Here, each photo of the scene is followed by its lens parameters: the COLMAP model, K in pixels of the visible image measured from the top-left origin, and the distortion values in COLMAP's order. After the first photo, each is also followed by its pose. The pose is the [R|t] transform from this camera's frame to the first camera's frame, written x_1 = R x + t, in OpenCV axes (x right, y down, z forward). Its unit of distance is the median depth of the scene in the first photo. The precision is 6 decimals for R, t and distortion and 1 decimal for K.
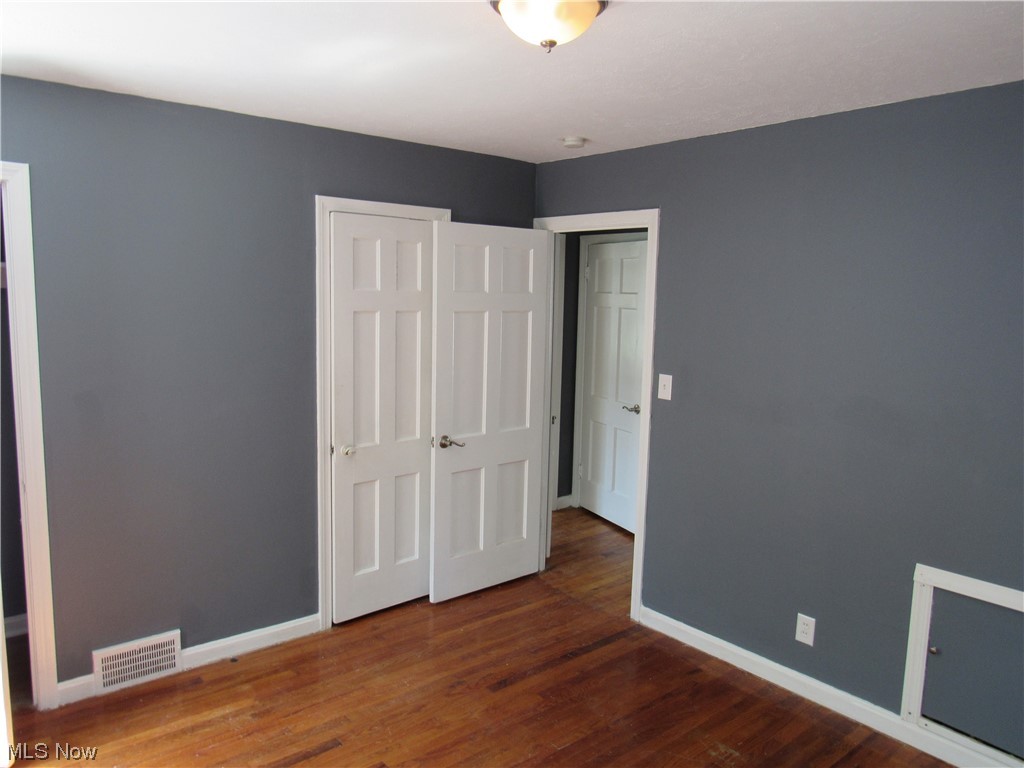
lens RADIAL K [[734.1, 0, 512.0], [0, 734.1, 384.0], [0, 0, 1]] dist [-0.044170, 0.027328]
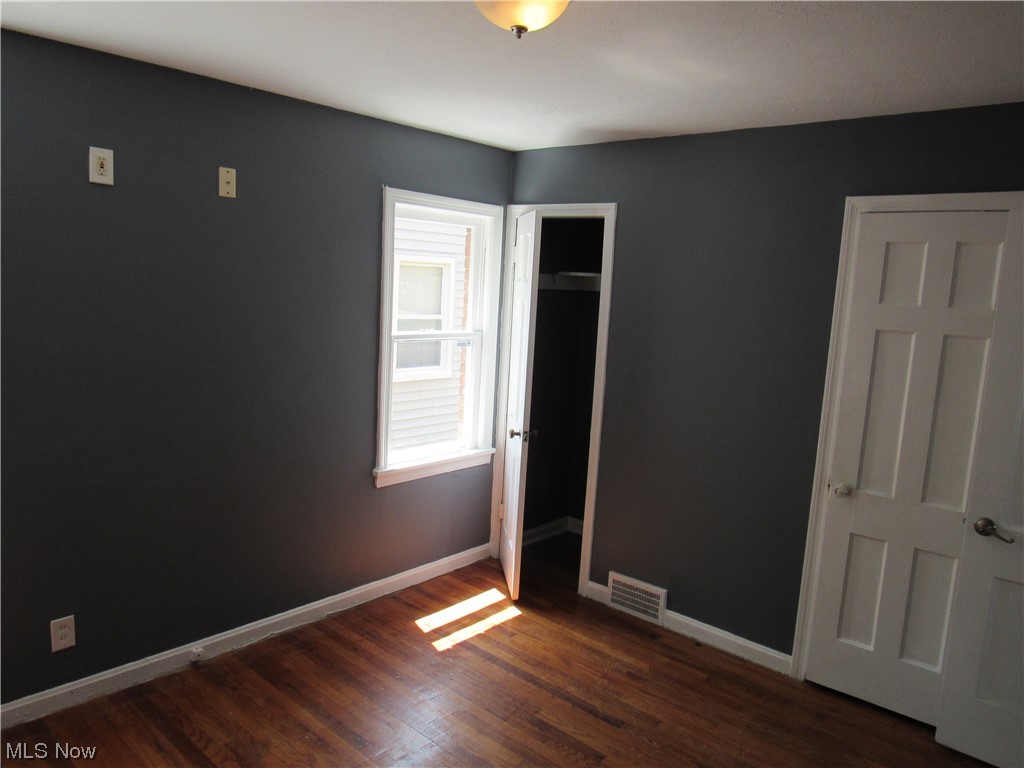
lens RADIAL K [[734.1, 0, 512.0], [0, 734.1, 384.0], [0, 0, 1]] dist [-0.044170, 0.027328]
pose [[0.130812, 0.111769, -0.985087, 0.610465], [-0.168706, 0.981642, 0.088975, -0.046358], [0.976947, 0.154551, 0.147267, 0.528948]]
